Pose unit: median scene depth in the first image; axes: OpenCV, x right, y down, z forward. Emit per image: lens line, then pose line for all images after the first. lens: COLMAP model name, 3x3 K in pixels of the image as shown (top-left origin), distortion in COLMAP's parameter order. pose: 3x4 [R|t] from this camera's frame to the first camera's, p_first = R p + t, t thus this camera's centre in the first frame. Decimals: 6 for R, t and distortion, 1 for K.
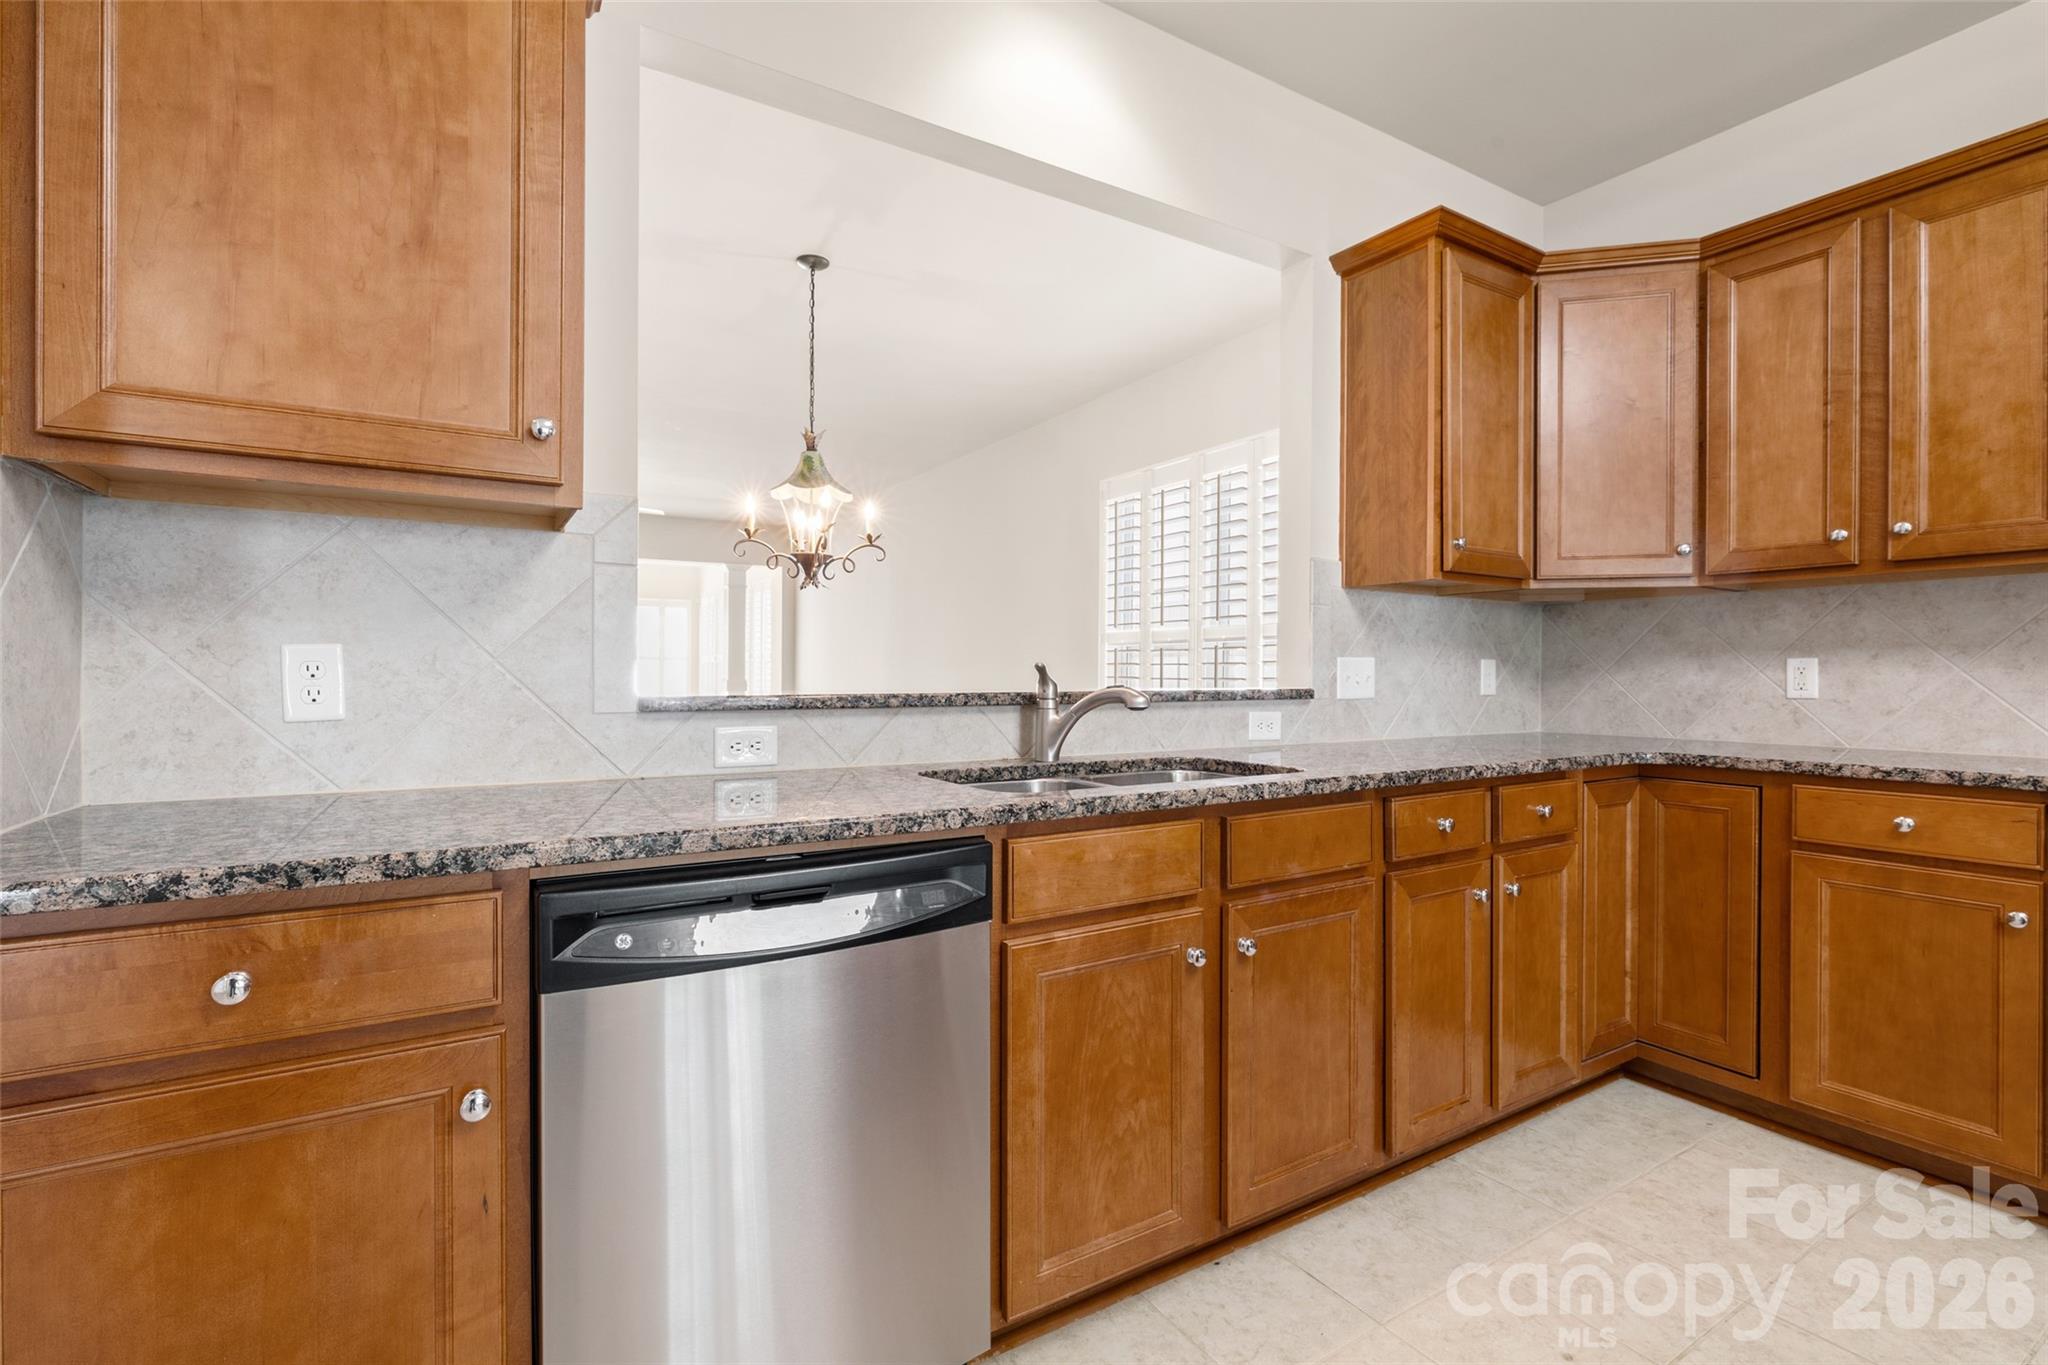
lens RADIAL K [[901.5, 0, 1024.0], [0, 901.5, 682.5], [0, 0, 1]] dist [-0.009205, 0.000269]
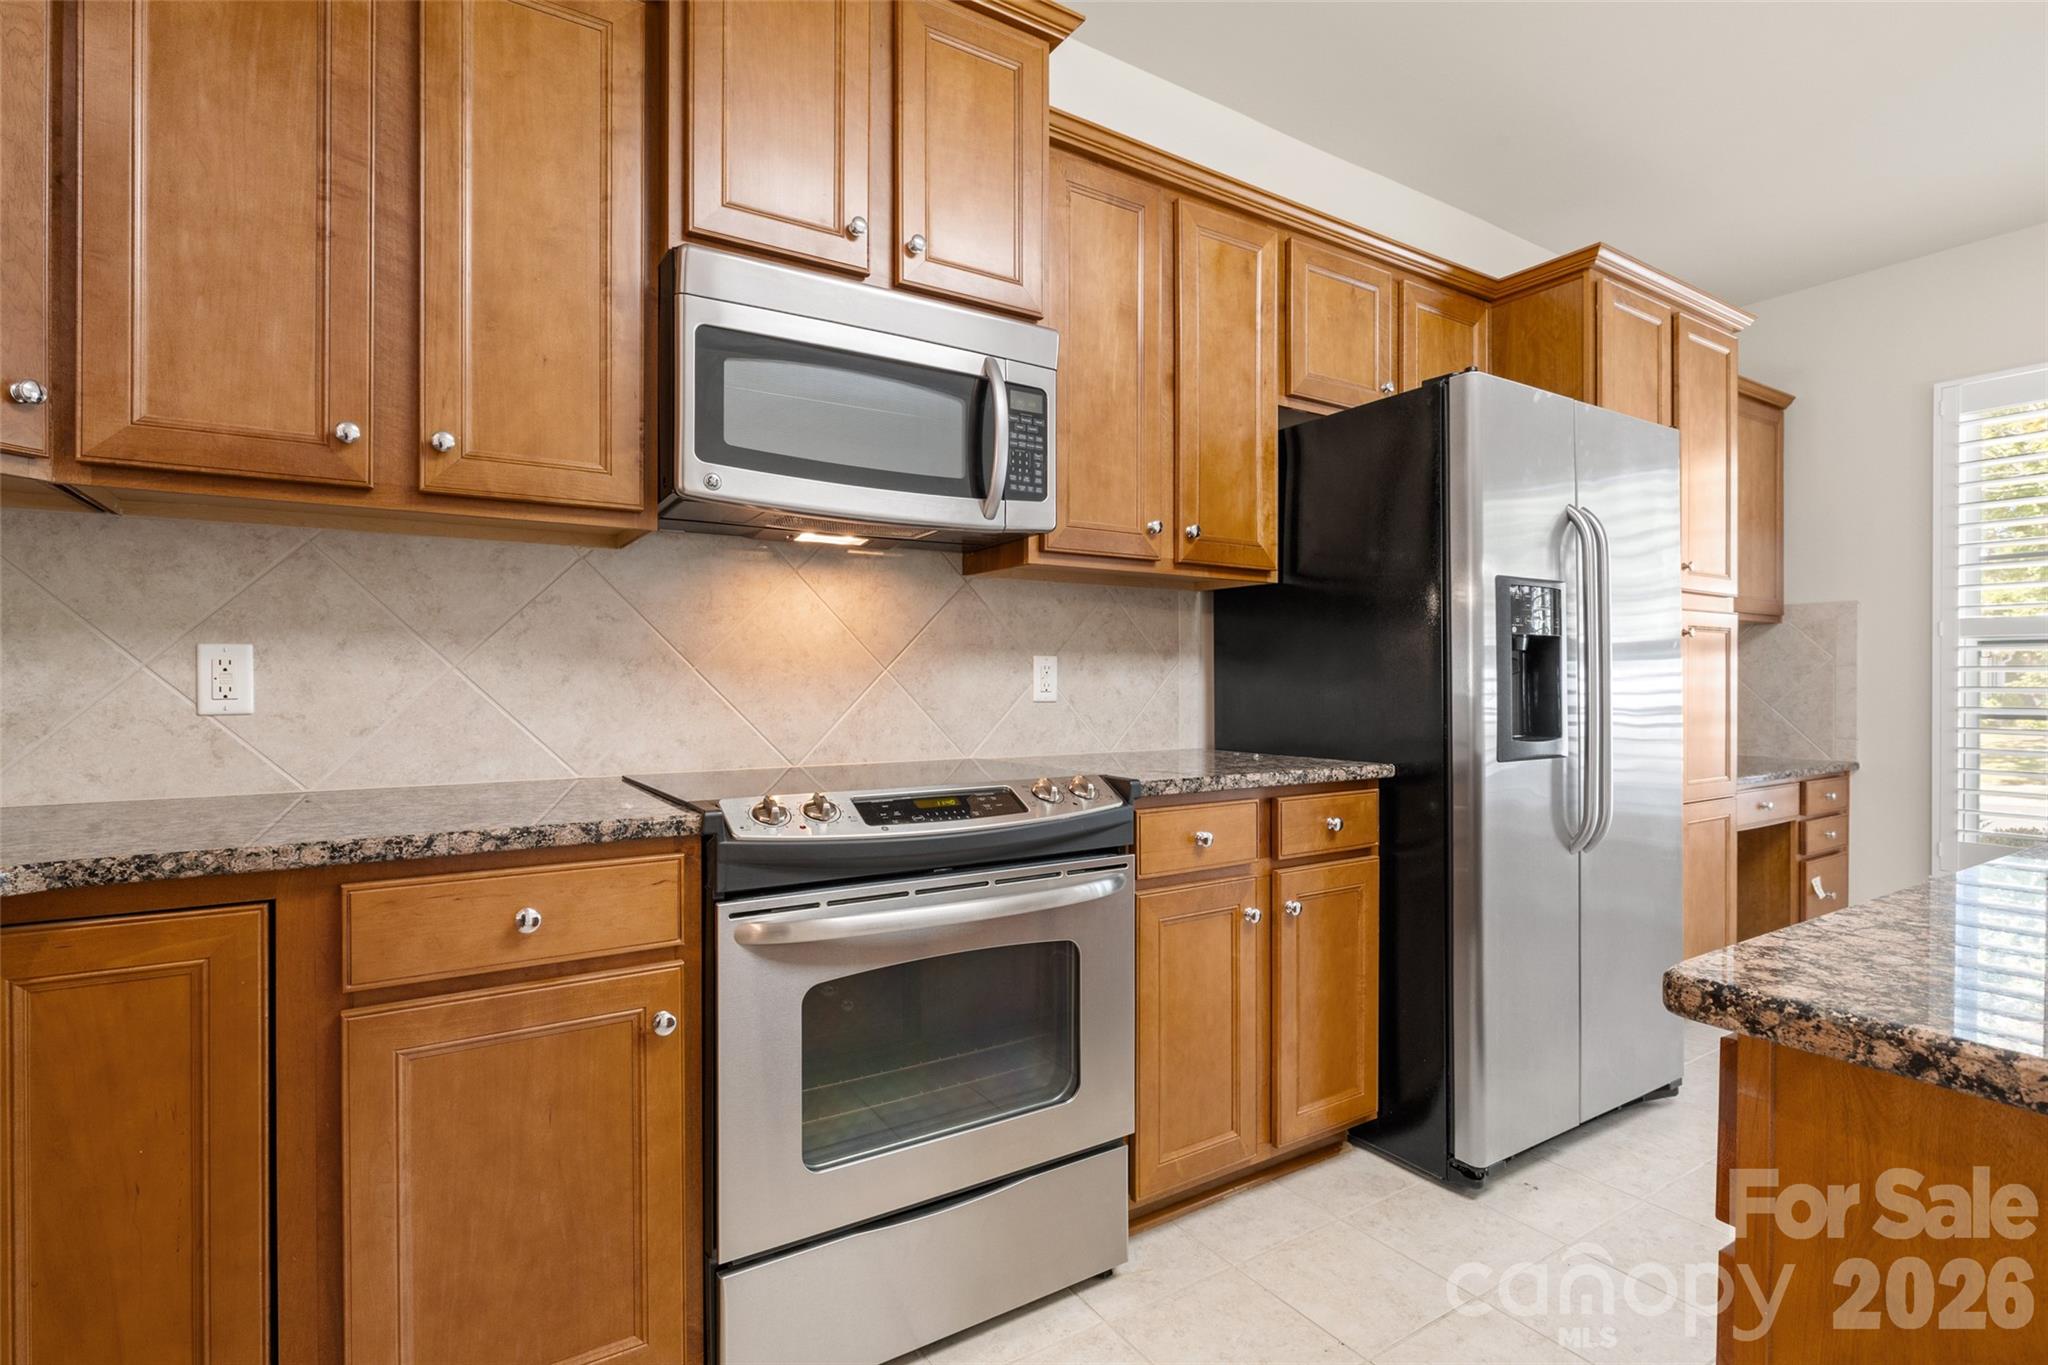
lens RADIAL K [[969.2, 0, 1024.0], [0, 969.2, 682.5], [0, 0, 1]] dist [-0.006233, -0.001050]
pose [[-0.017316, -0.007033, 0.999825, 0.270028], [0.006201, 0.999955, 0.007141, -0.004207], [-0.999831, 0.006324, -0.017271, 0.560468]]
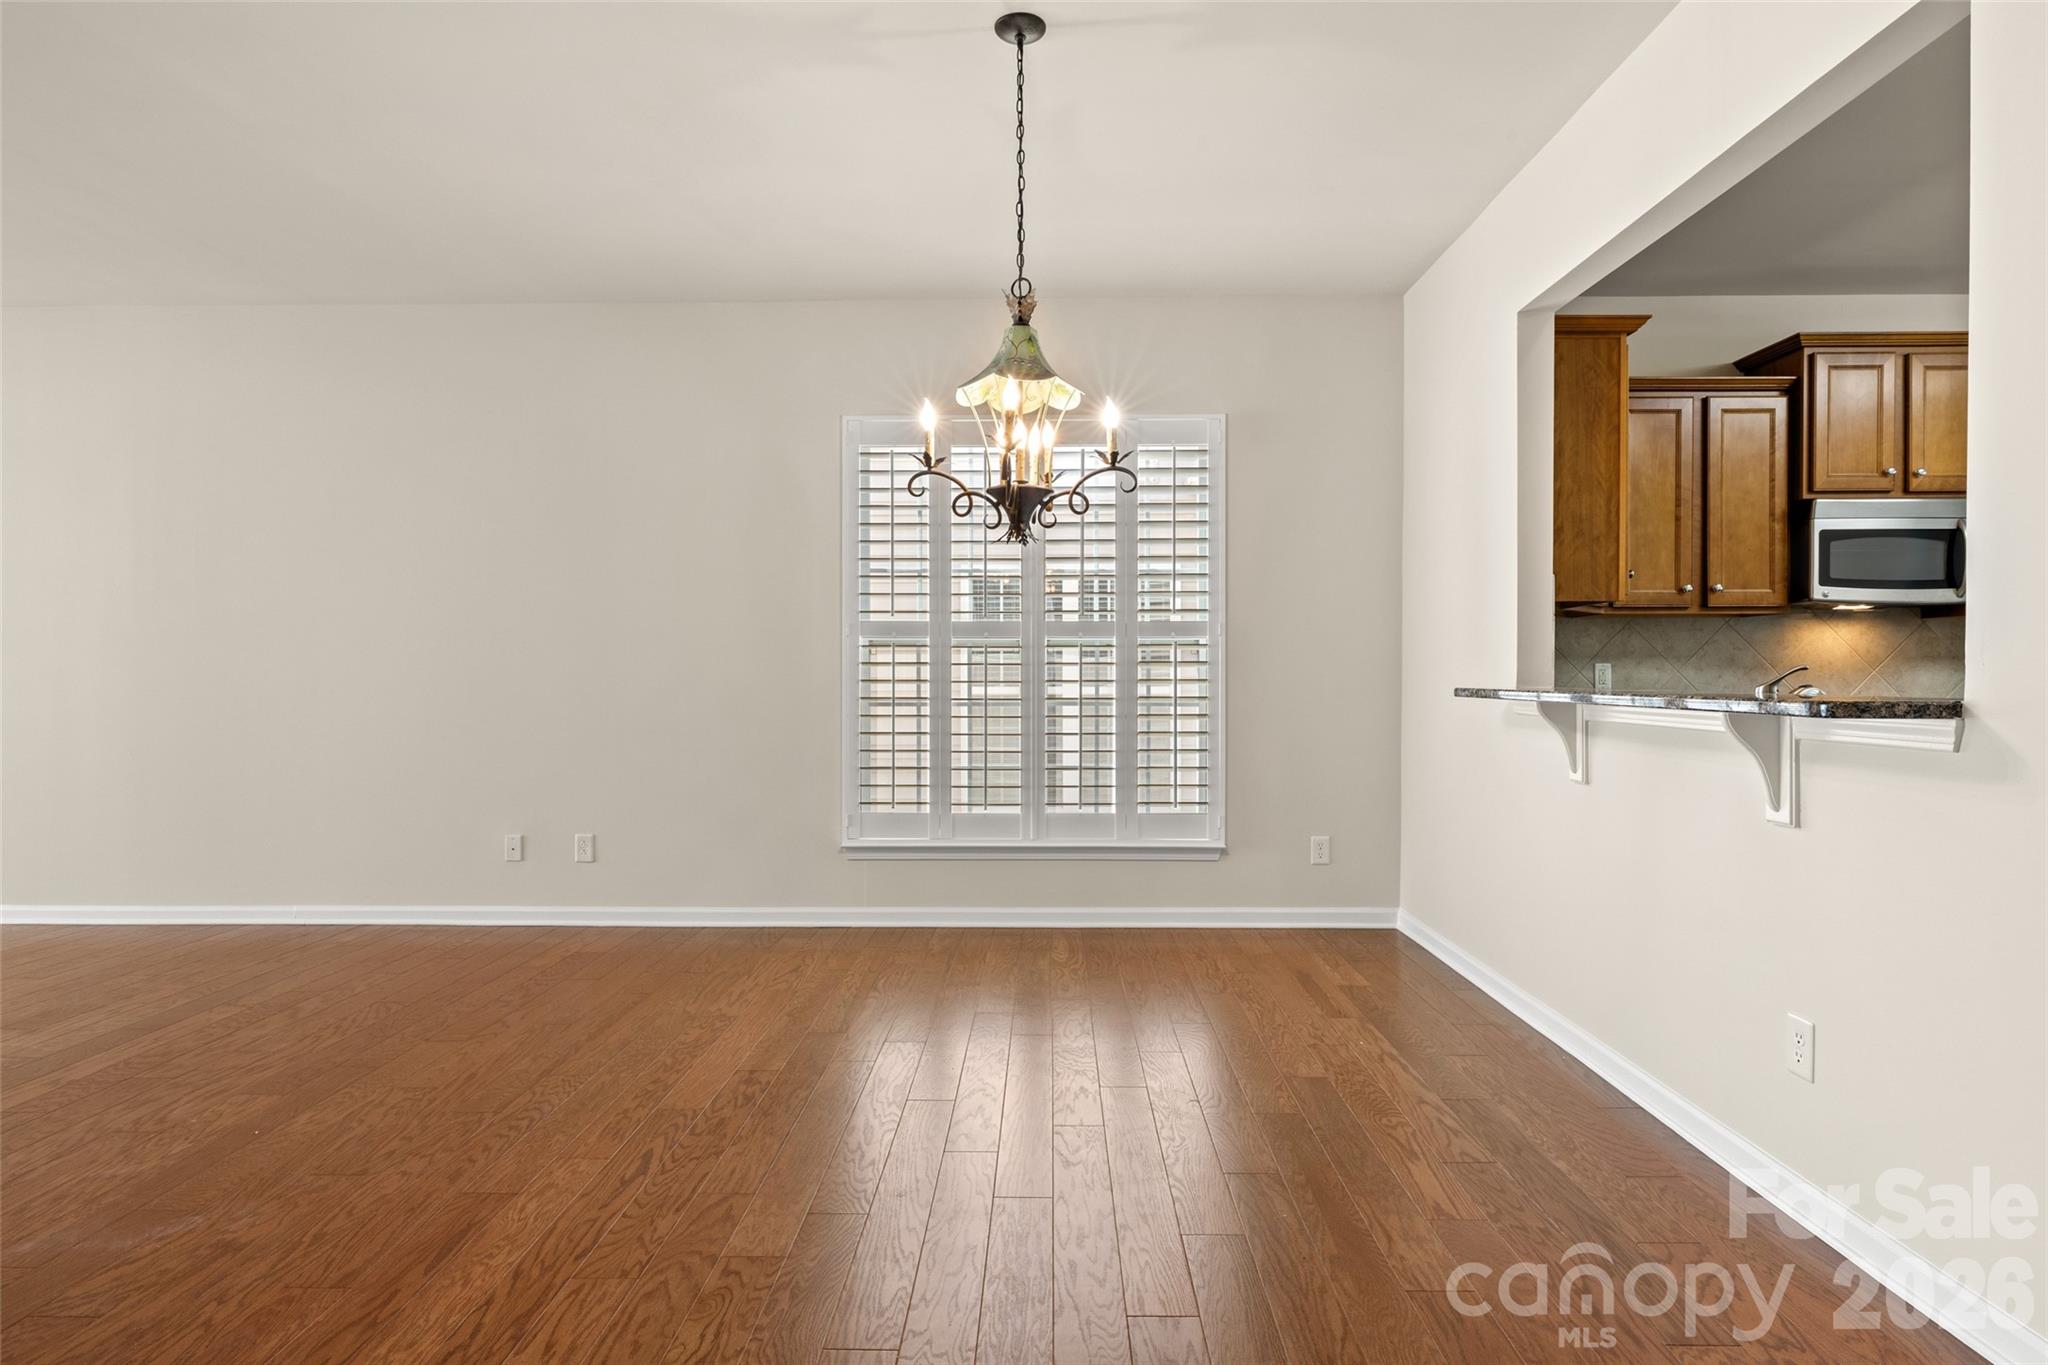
lens RADIAL K [[1102.5, 0, 1024.0], [0, 1102.5, 682.5], [0, 0, 1]] dist [-0.003078, -0.000653]
pose [[0.533630, -0.006996, 0.845689, -1.407500], [0.011149, 0.999937, 0.001237, -0.008573], [-0.845644, 0.008768, 0.533675, 0.932634]]
